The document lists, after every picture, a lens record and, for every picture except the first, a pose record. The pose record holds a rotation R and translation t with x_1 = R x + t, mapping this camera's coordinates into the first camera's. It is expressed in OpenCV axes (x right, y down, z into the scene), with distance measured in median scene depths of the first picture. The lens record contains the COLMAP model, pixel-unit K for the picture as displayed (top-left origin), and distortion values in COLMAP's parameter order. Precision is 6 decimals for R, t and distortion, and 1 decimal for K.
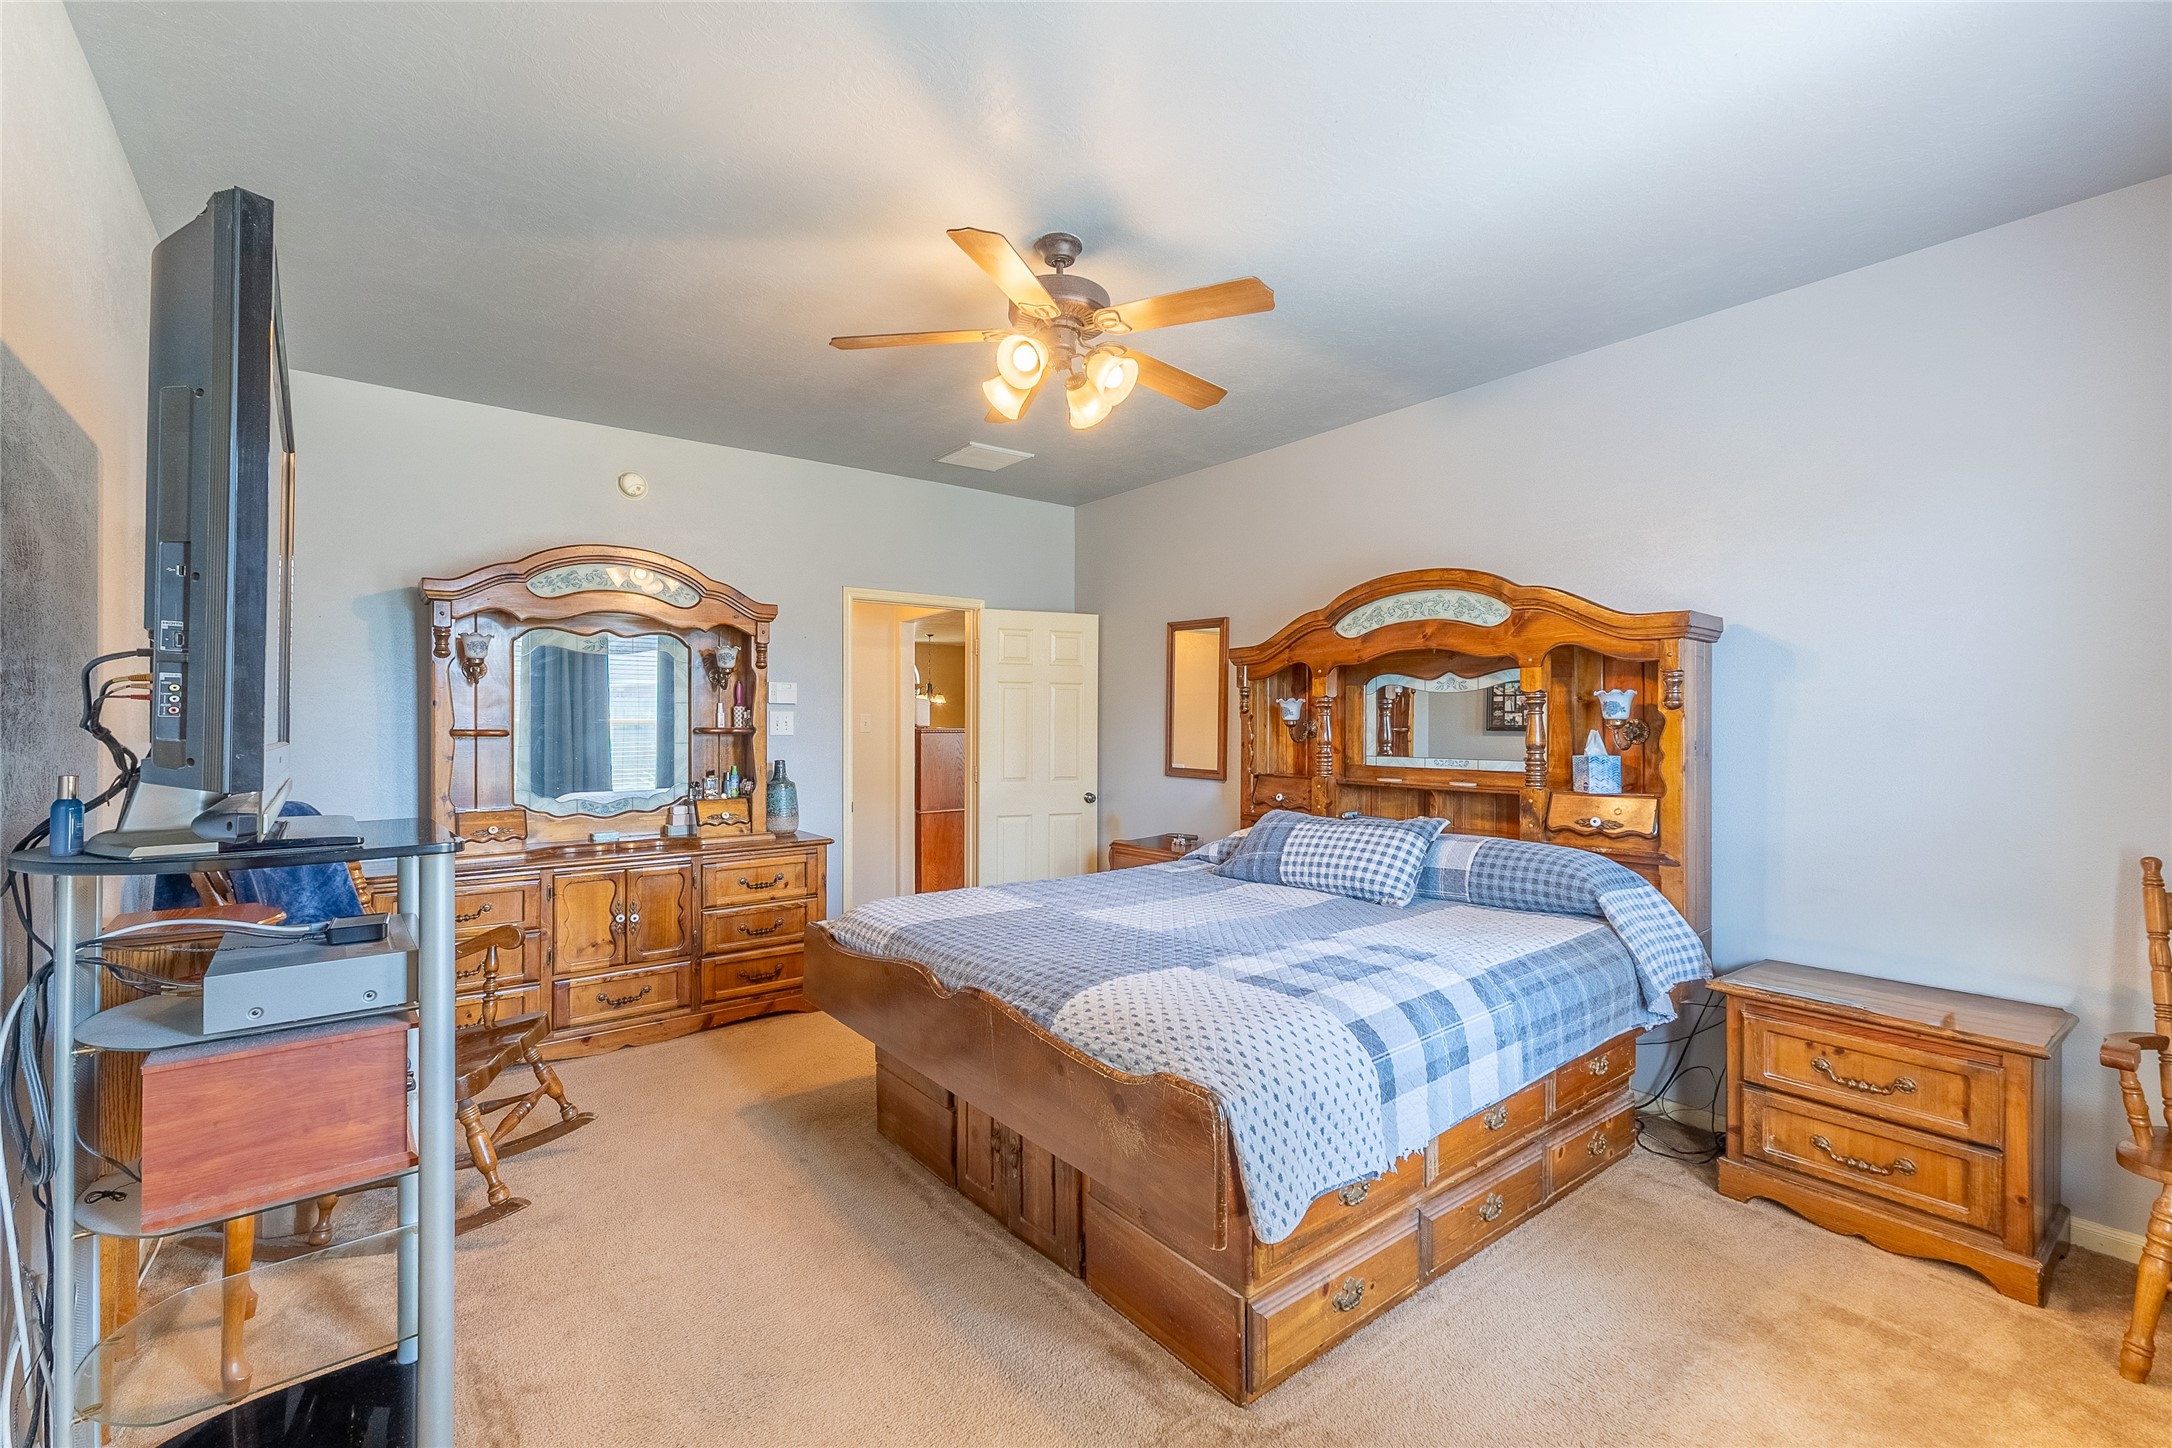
lens RADIAL K [[944.0, 0, 1106.1], [0, 944.0, 722.4], [0, 0, 1]] dist [0.006467, 0.001658]
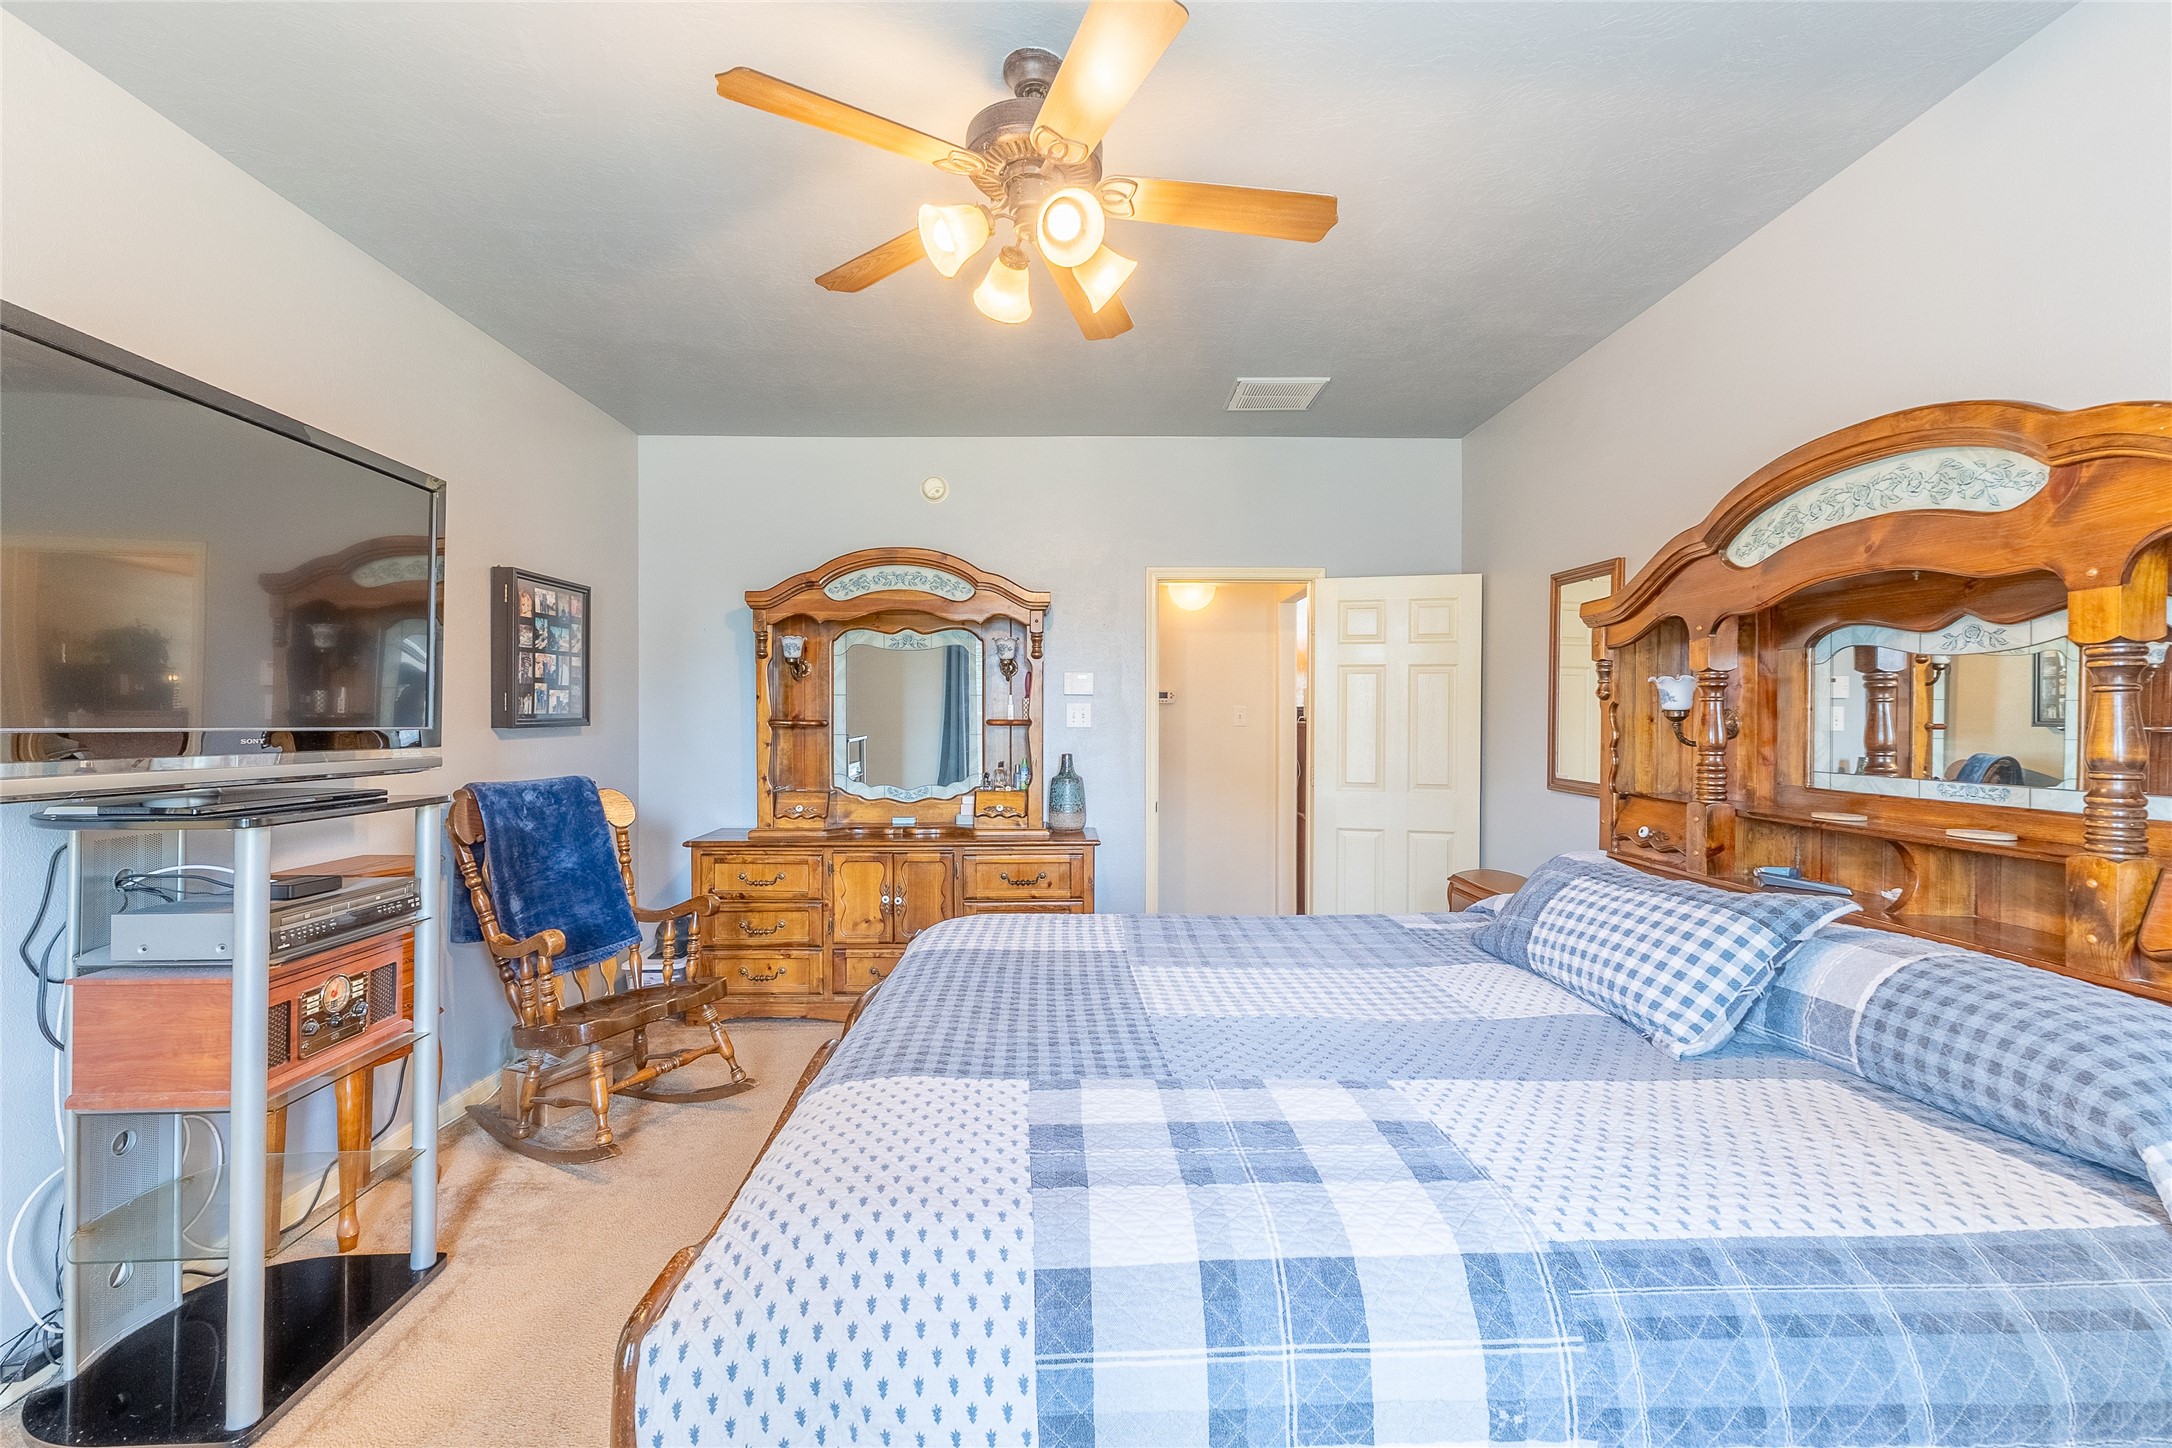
lens RADIAL K [[944.0, 0, 1077.8], [0, 944.0, 717.4], [0, 0, 1]] dist [0.006467, 0.001658]
pose [[0.787986, 0.000945, -0.615692, 0.330539], [-0.001230, 0.999999, -0.000039, 0.004048], [0.615691, 0.000788, 0.787987, 0.326061]]
